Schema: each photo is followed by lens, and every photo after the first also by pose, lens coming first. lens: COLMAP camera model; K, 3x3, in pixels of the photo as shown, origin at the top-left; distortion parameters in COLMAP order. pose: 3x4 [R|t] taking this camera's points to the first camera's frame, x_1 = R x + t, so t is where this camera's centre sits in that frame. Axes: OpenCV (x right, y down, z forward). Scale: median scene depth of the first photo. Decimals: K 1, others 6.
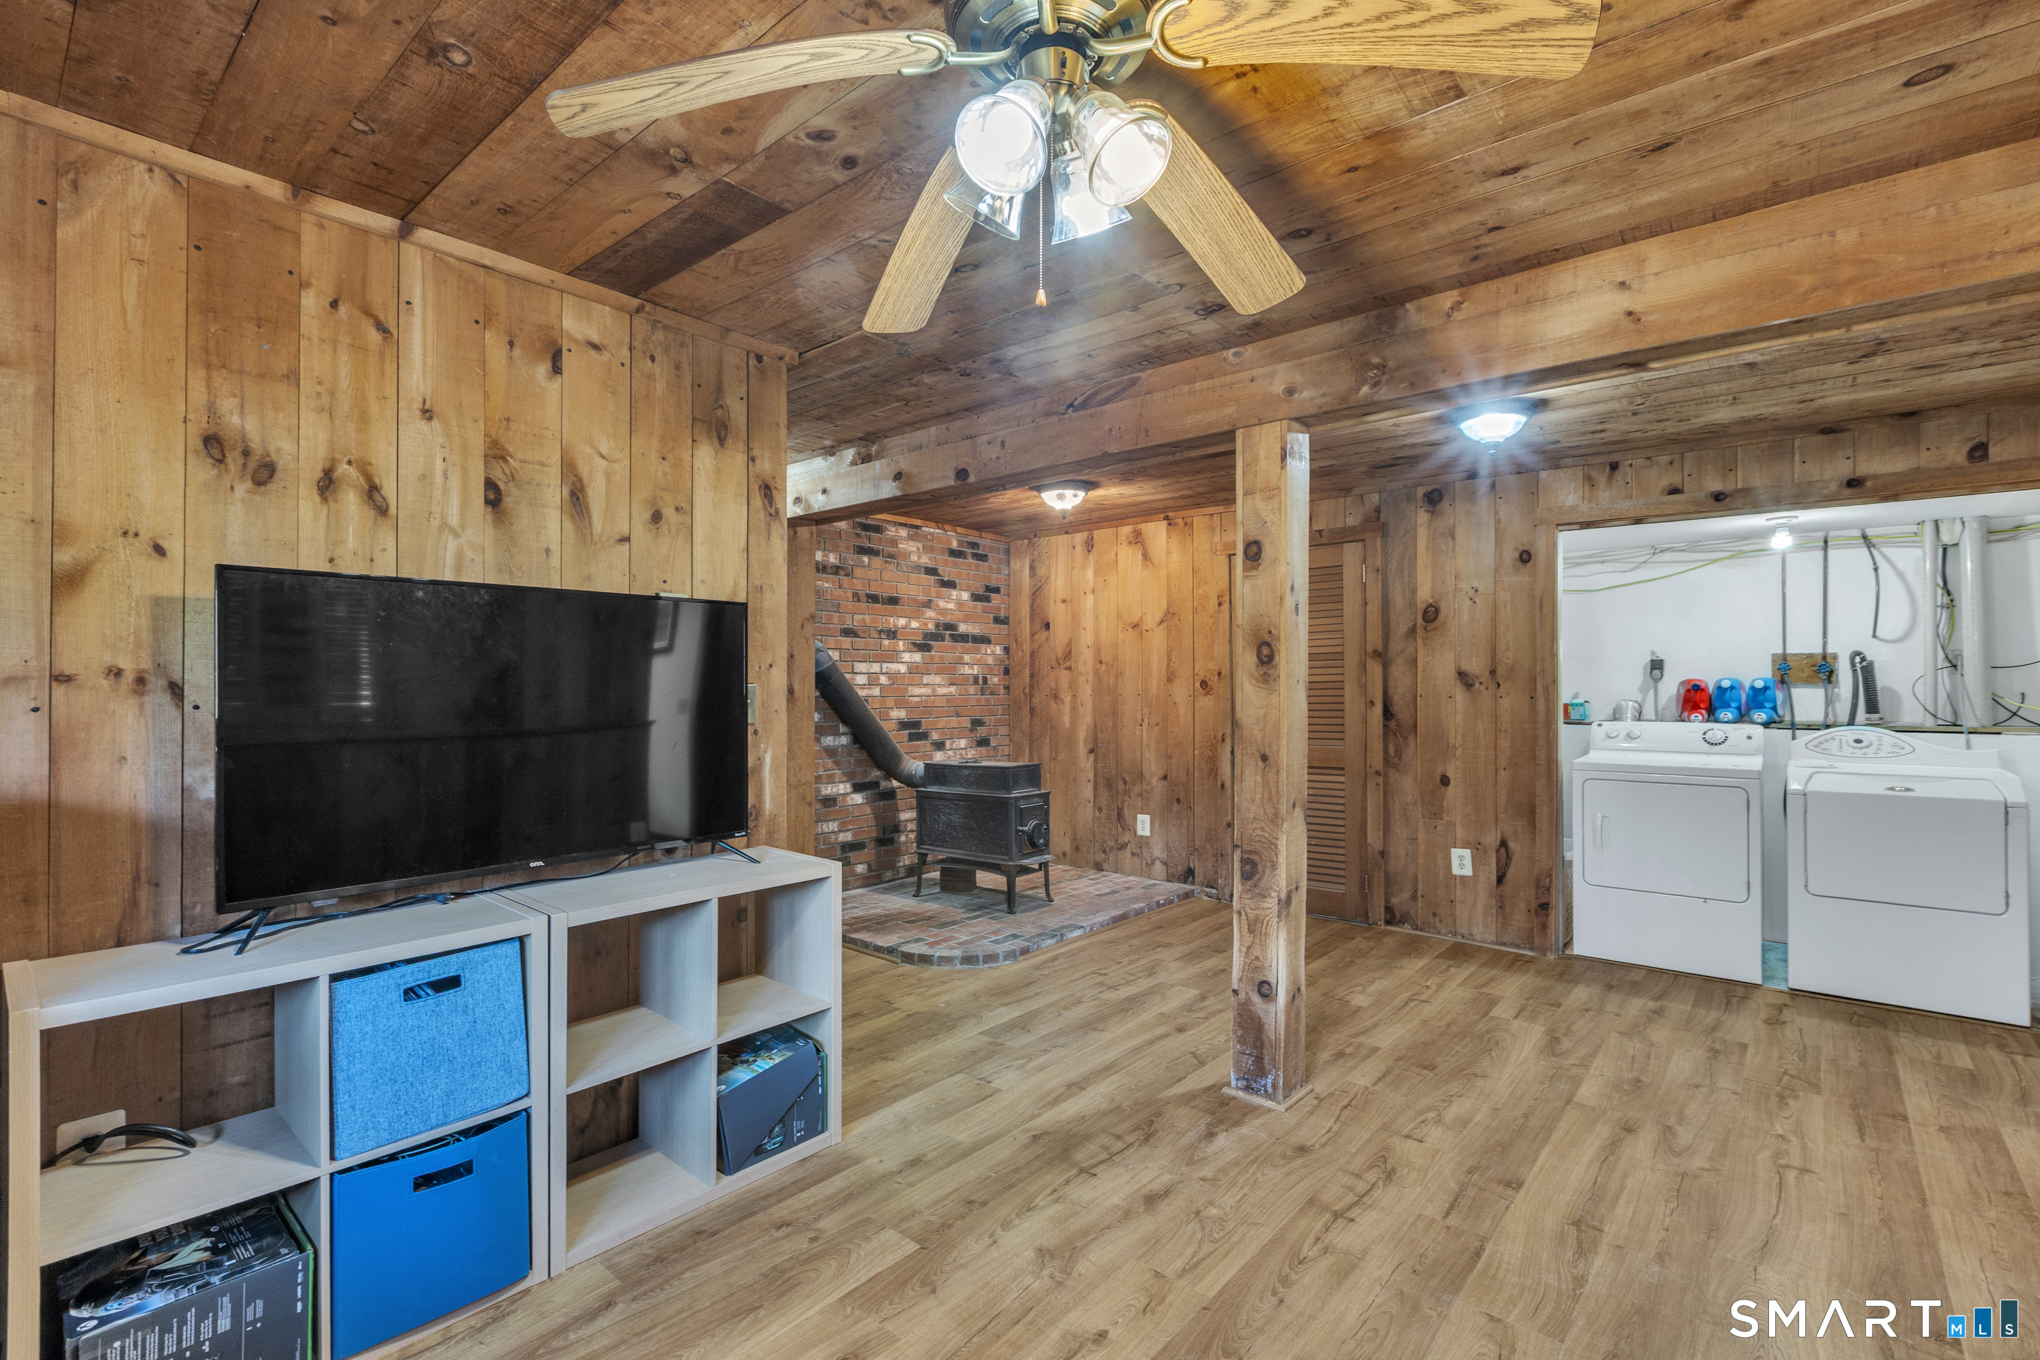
lens RADIAL K [[917.5, 0, 1019.8], [0, 917.5, 685.8], [0, 0, 1]] dist [-0.001735, -0.000043]
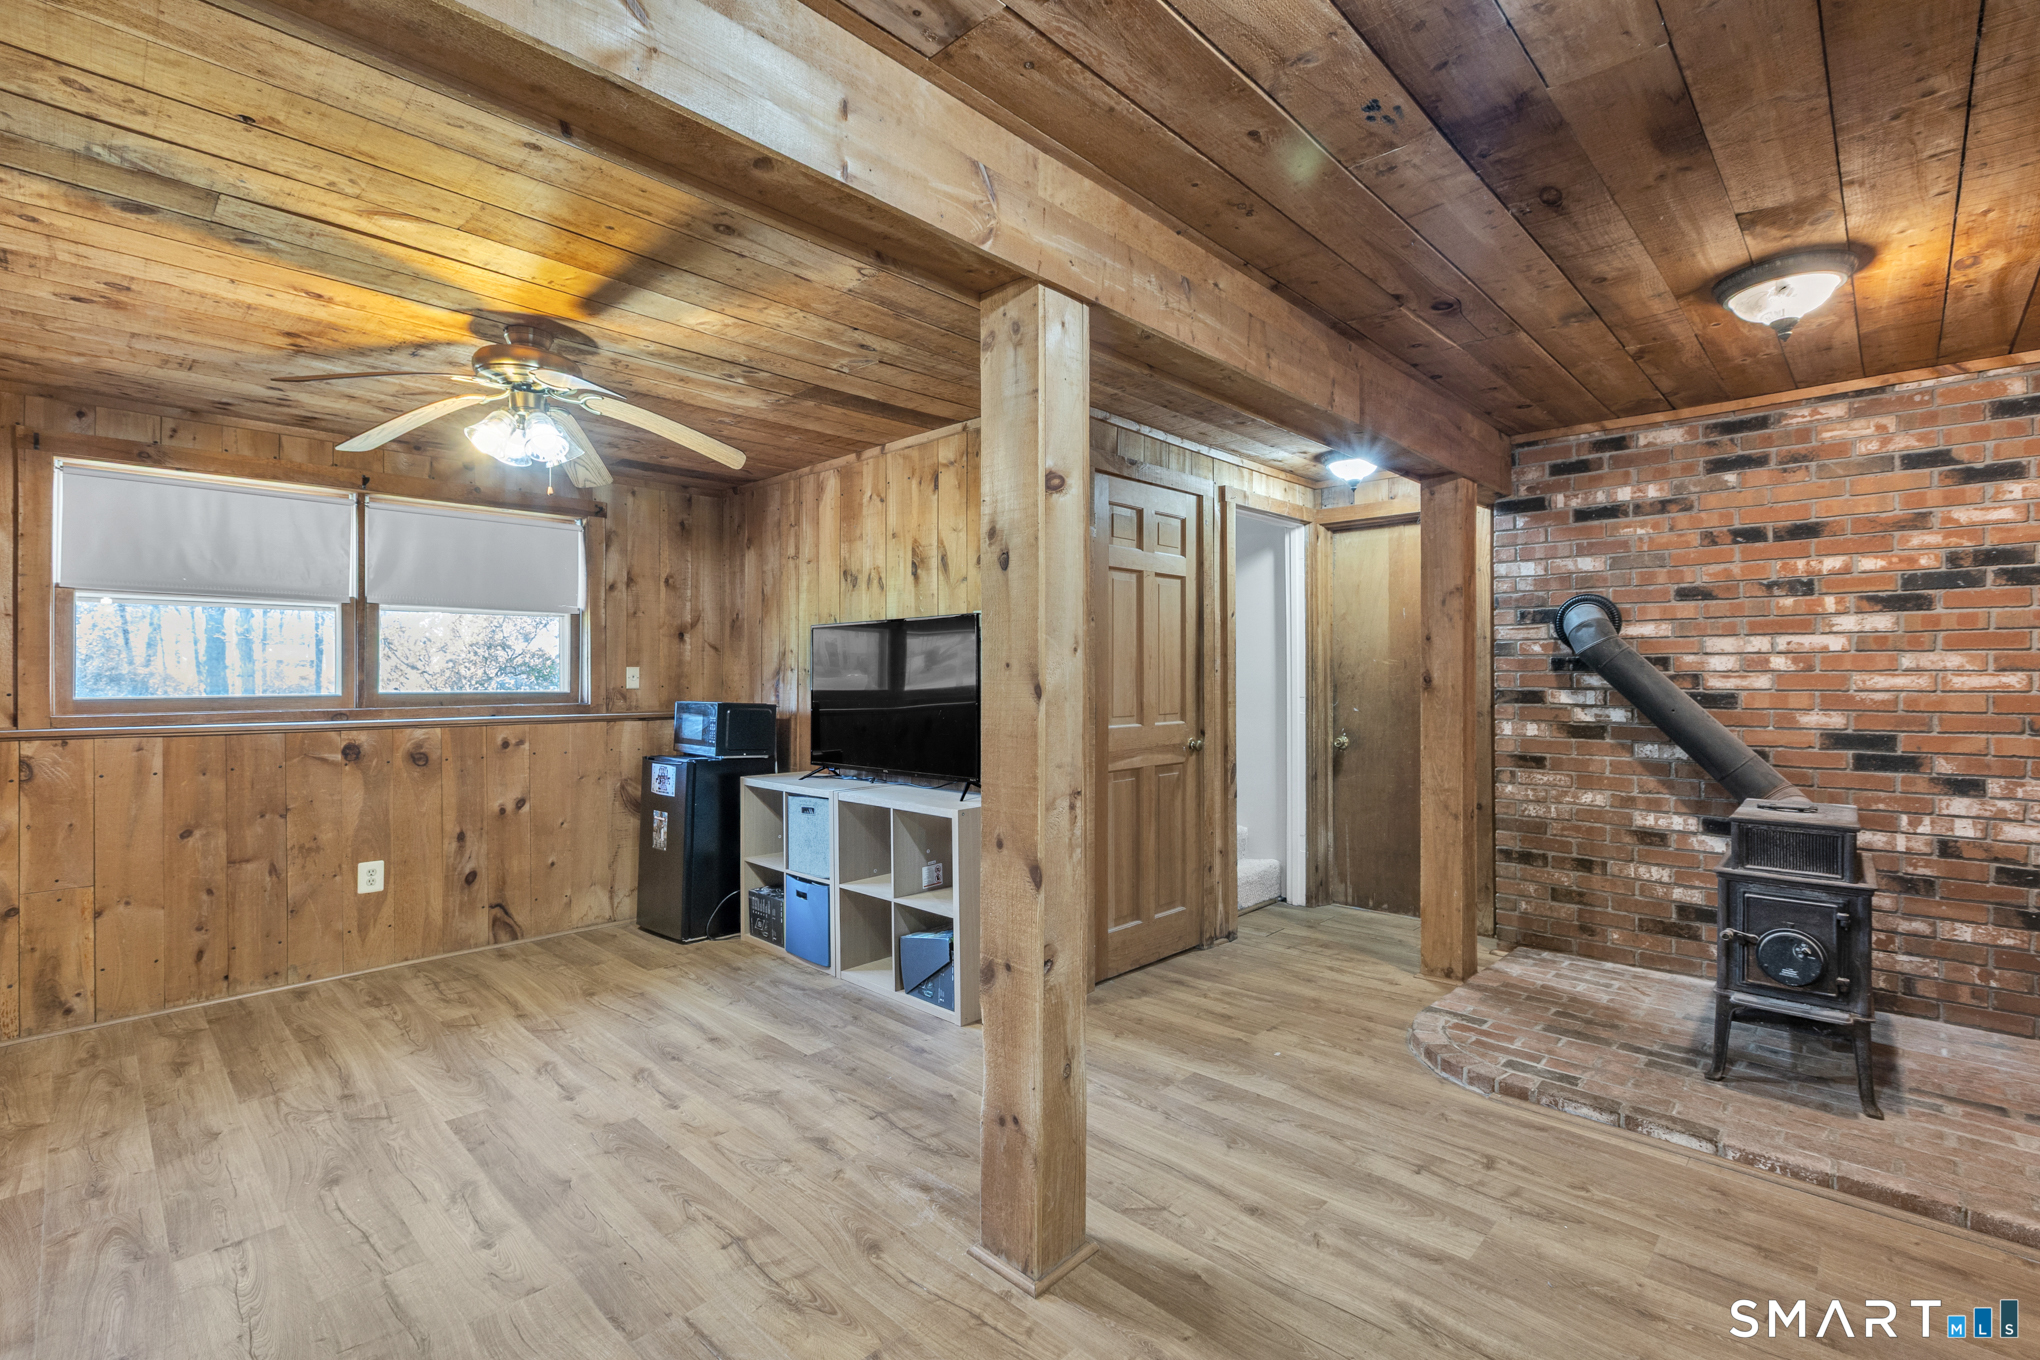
lens RADIAL K [[917.5, 0, 1019.3], [0, 917.5, 671.1], [0, 0, 1]] dist [-0.001735, -0.000043]
pose [[-0.057996, -0.004063, -0.998309, 0.621282], [0.000877, 0.999991, -0.004121, 0.001342], [0.998316, -0.001115, -0.057992, 0.659597]]
